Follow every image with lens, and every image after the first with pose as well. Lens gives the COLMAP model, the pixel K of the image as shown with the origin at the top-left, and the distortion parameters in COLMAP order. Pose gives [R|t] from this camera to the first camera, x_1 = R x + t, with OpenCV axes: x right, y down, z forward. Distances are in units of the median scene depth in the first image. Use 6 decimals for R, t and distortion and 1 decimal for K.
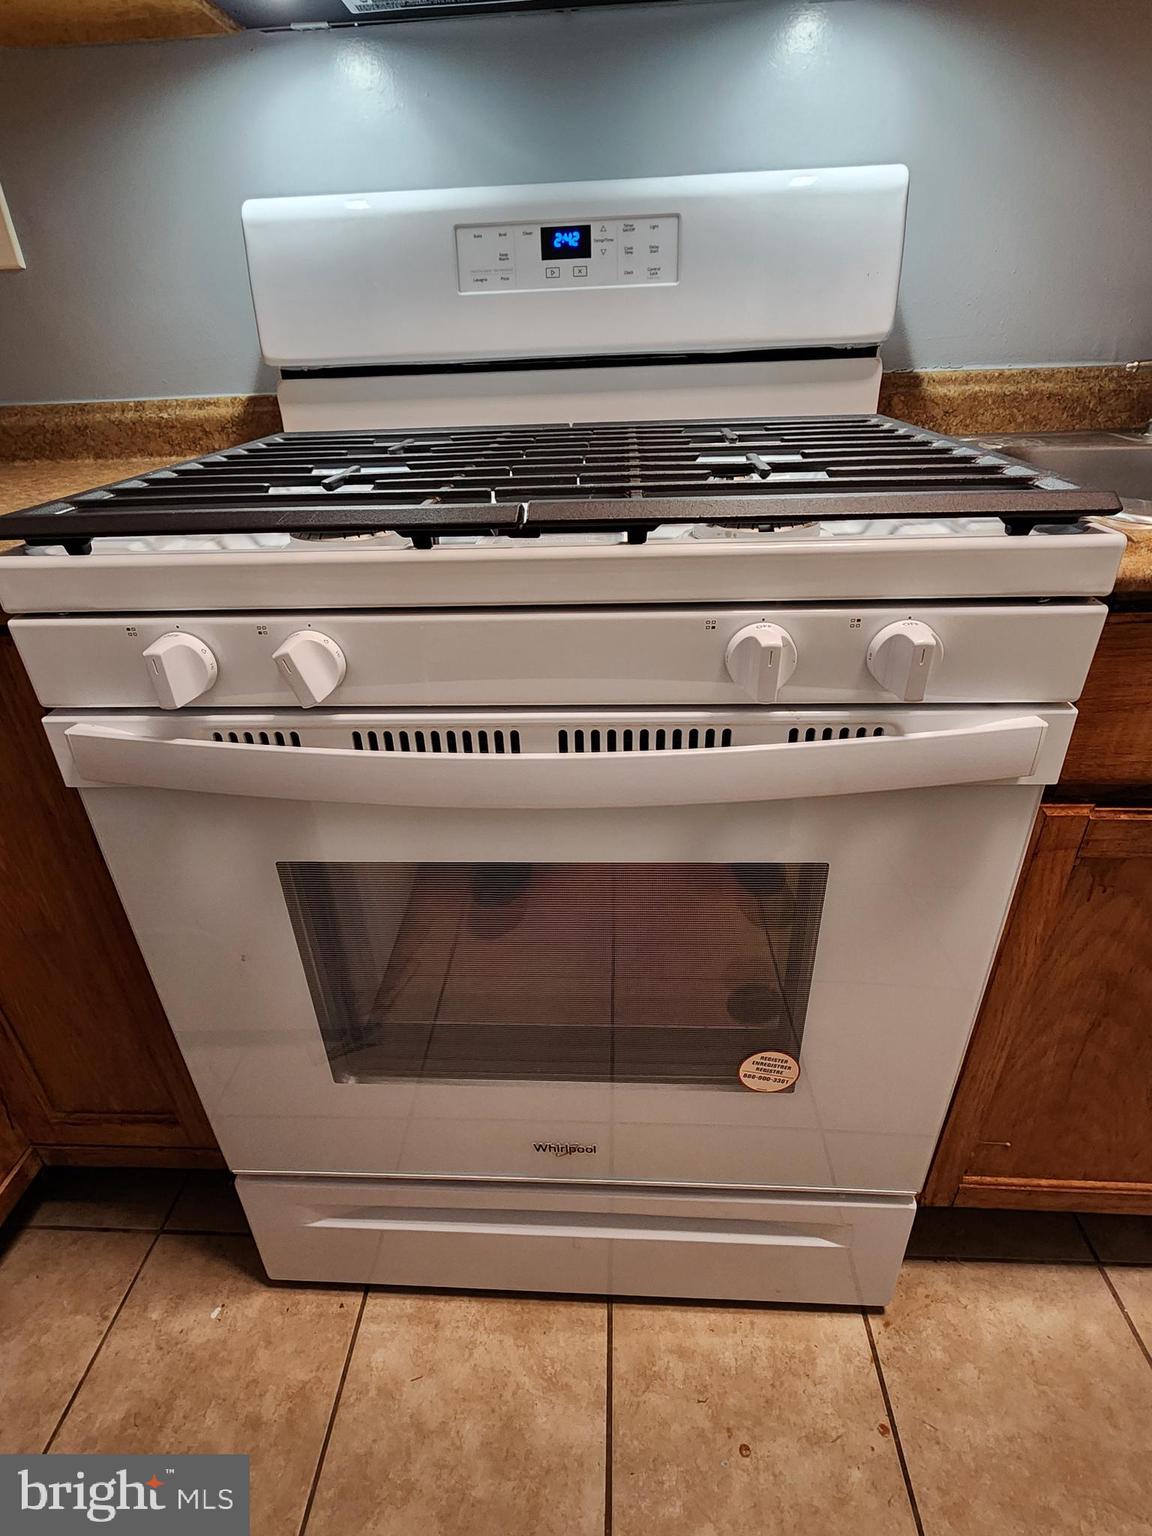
lens RADIAL K [[773.4, 0, 569.4], [0, 773.4, 765.4], [0, 0, 1]] dist [0.003358, 0.001331]
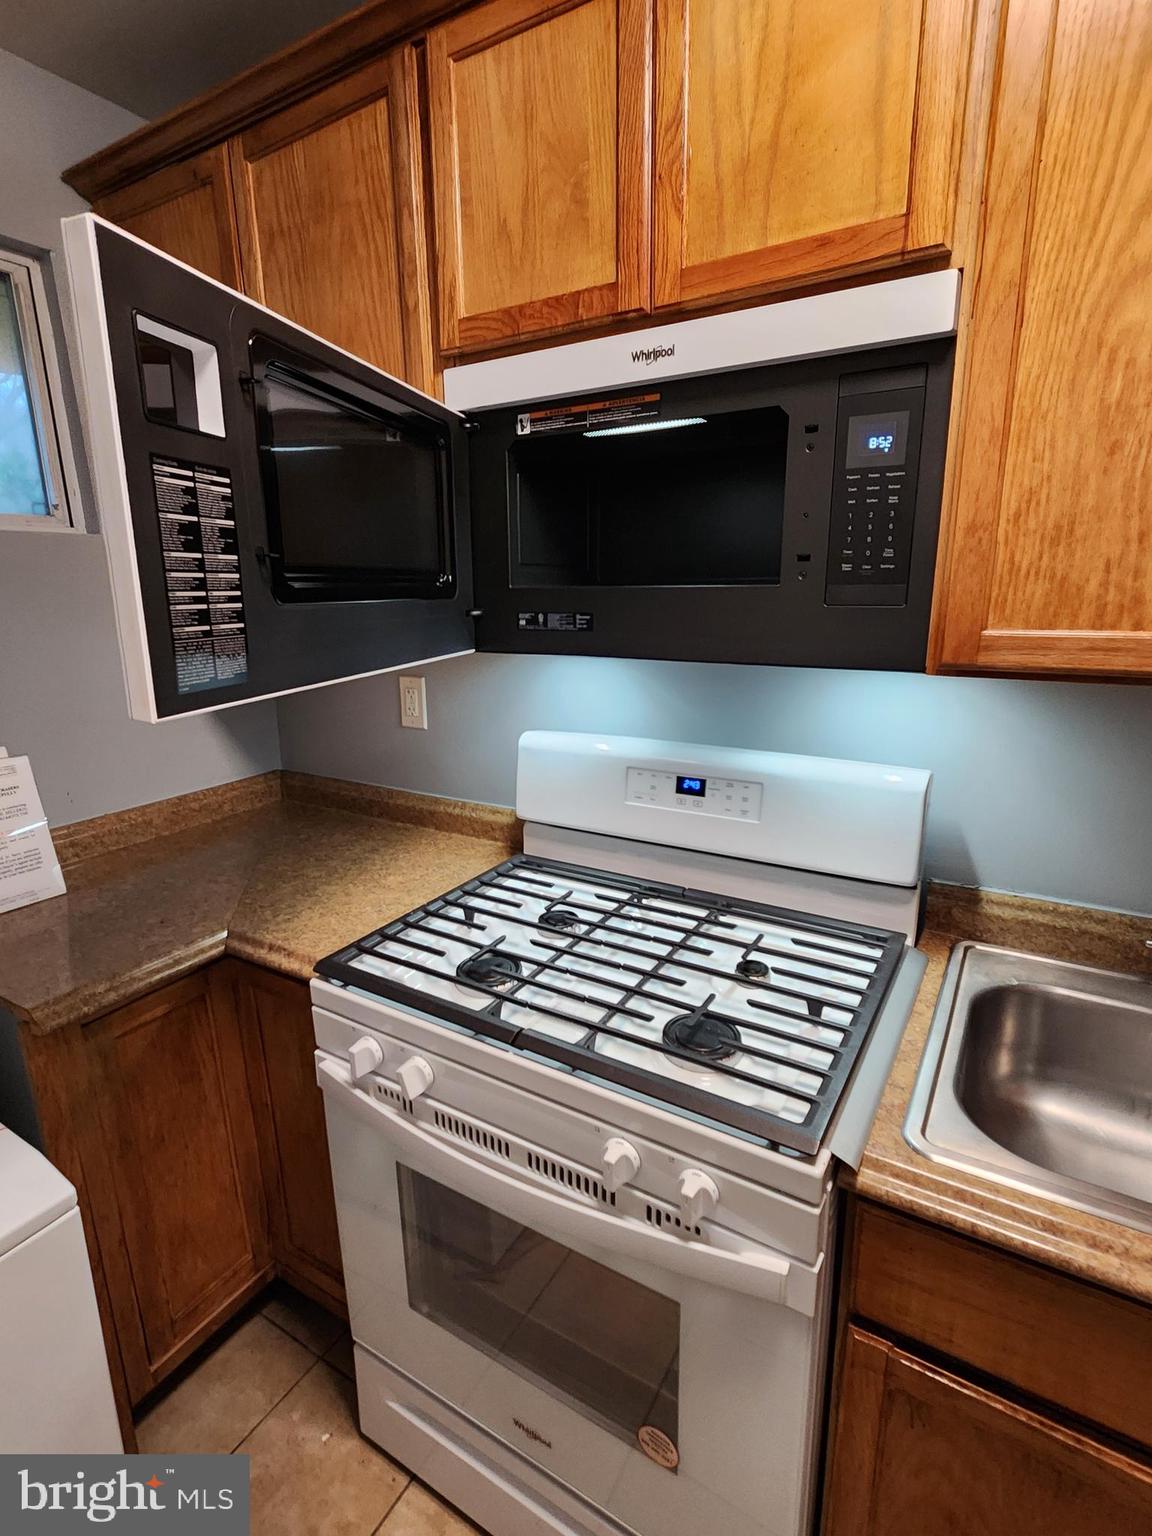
lens RADIAL K [[769.4, 0, 565.3], [0, 769.4, 767.4], [0, 0, 1]] dist [-0.001408, 0.000606]
pose [[0.879019, 0.132044, -0.458138, 0.482775], [-0.240320, 0.952601, -0.186539, -0.368437], [0.411791, 0.274071, 0.869087, -0.460371]]
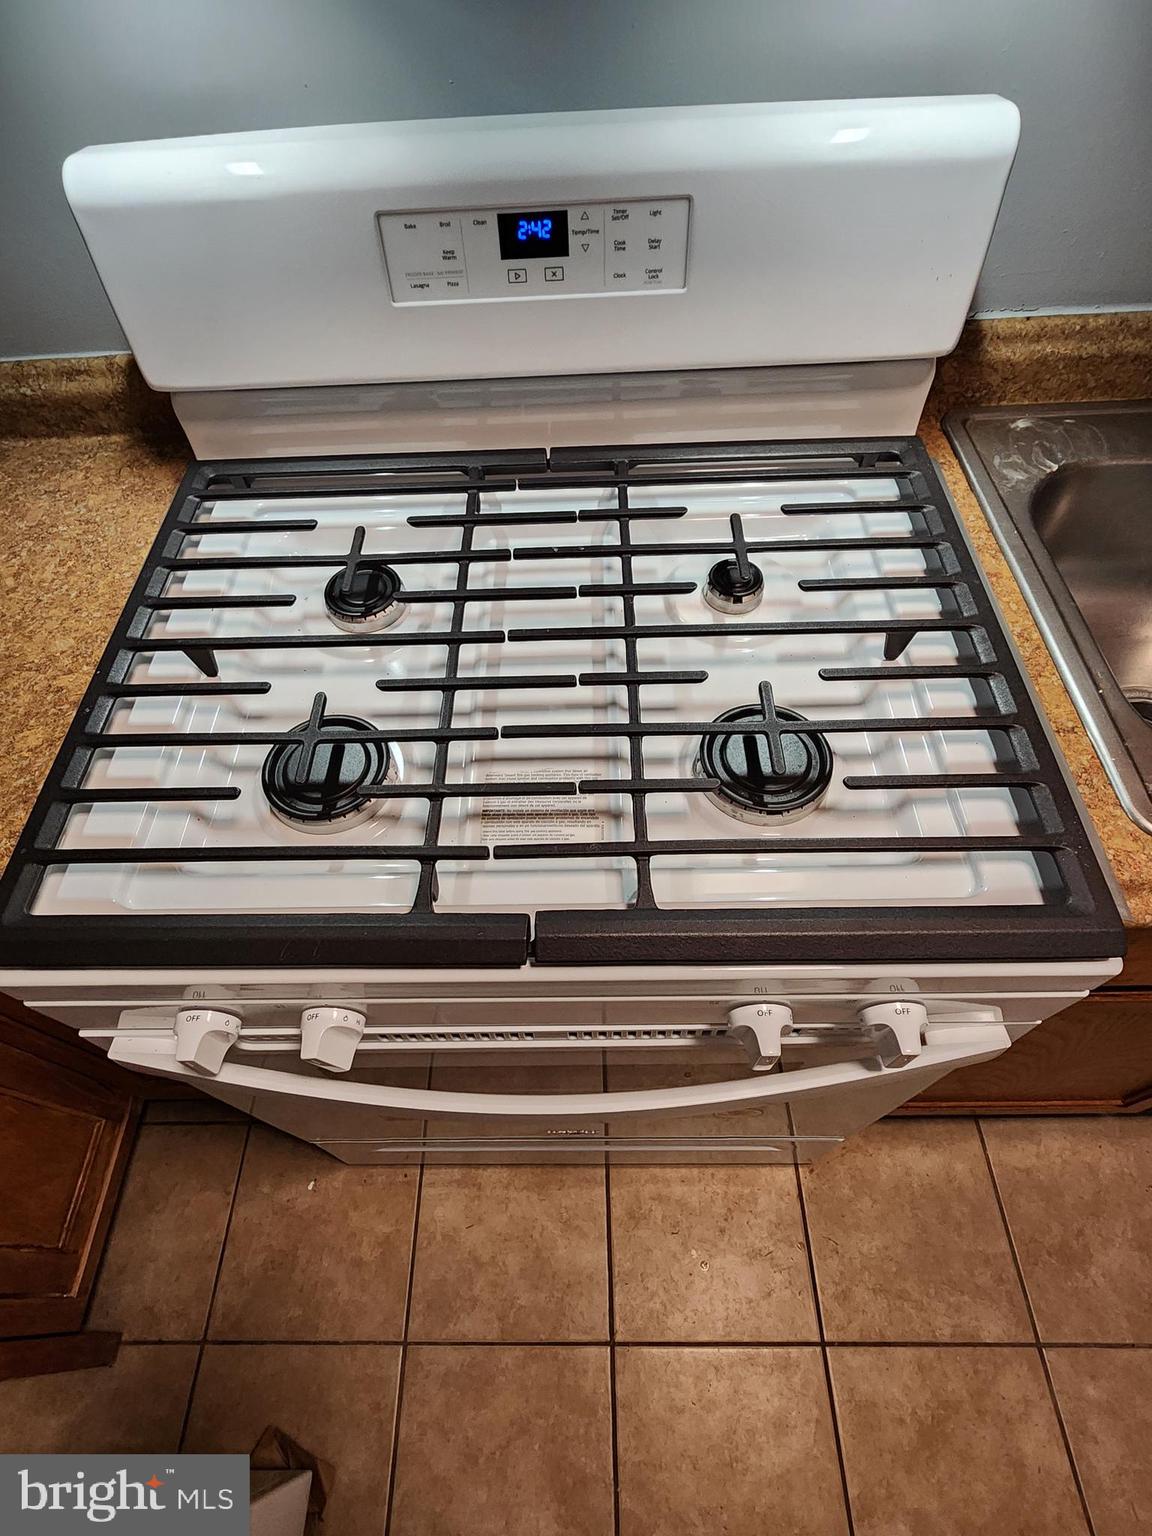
lens RADIAL K [[769.4, 0, 565.3], [0, 769.4, 767.4], [0, 0, 1]] dist [-0.001408, 0.000606]
pose [[0.998510, -0.050075, 0.021674, -0.015570], [0.035104, 0.893633, 0.447424, -0.558898], [-0.041773, -0.445997, 0.894059, 0.137008]]
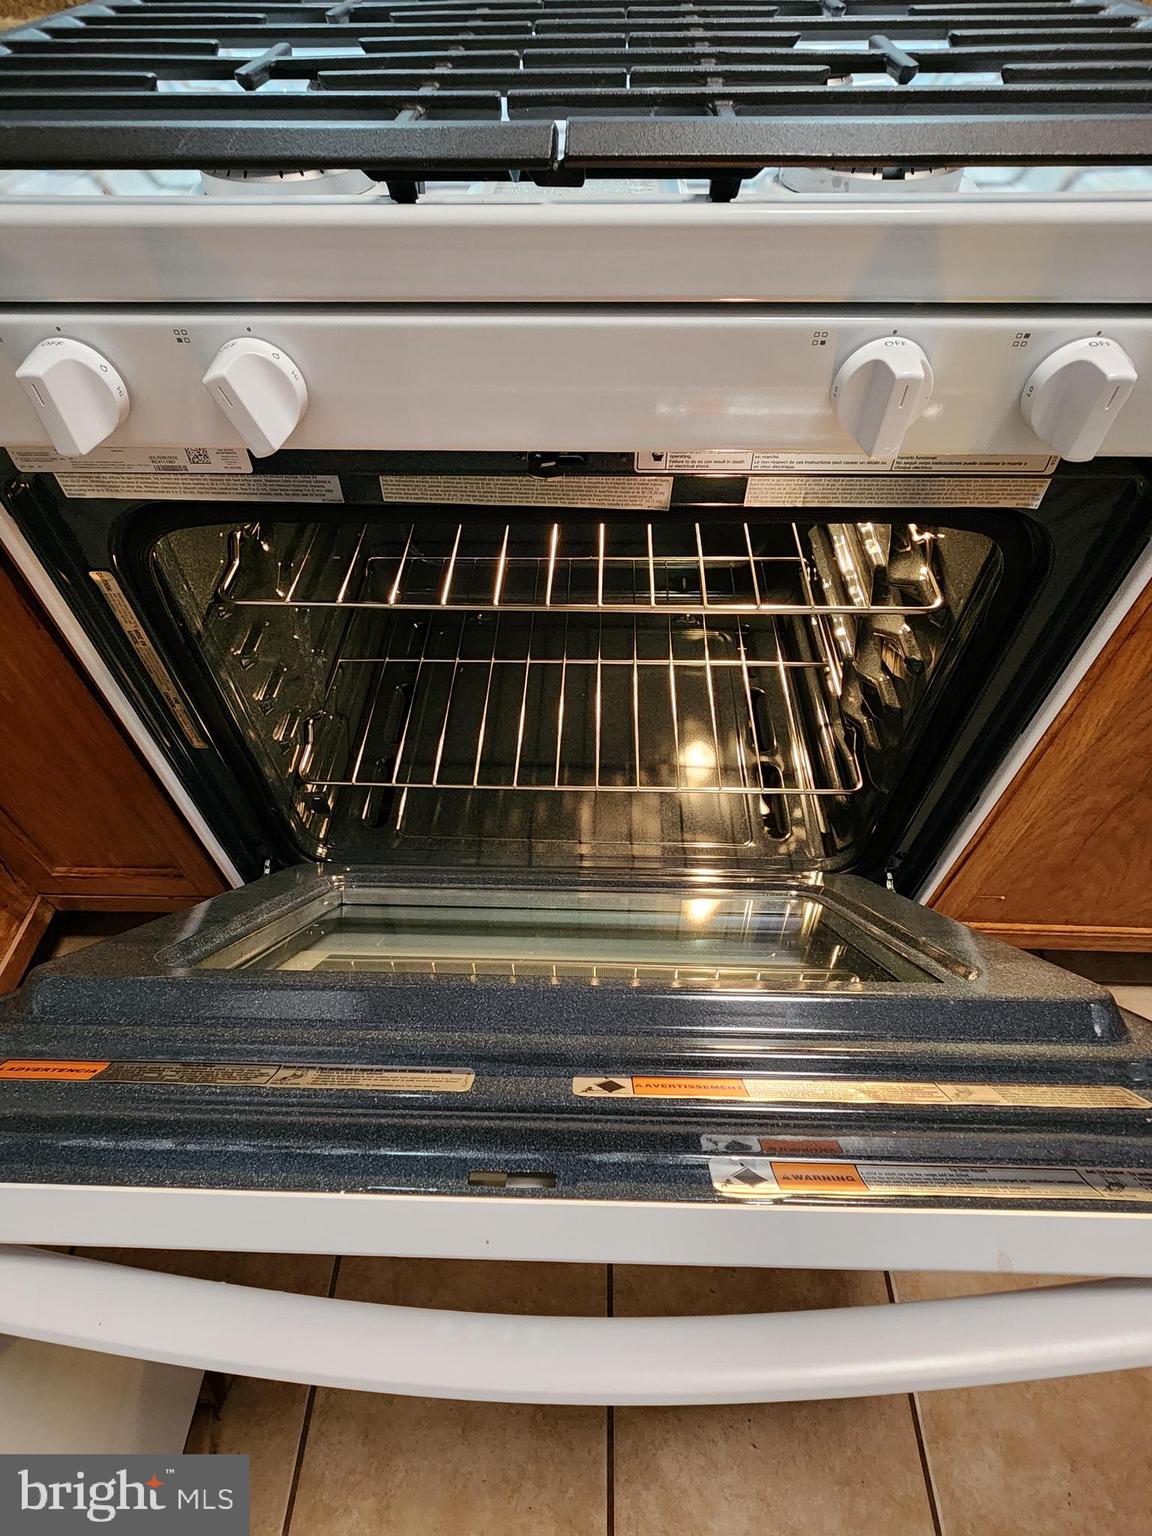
lens RADIAL K [[773.4, 0, 569.4], [0, 773.4, 765.4], [0, 0, 1]] dist [0.003358, 0.001331]
pose [[0.999498, -0.002240, 0.031587, -0.042329], [-0.009380, 0.931785, 0.362889, -0.043451], [-0.030245, -0.363003, 0.931297, 0.118617]]
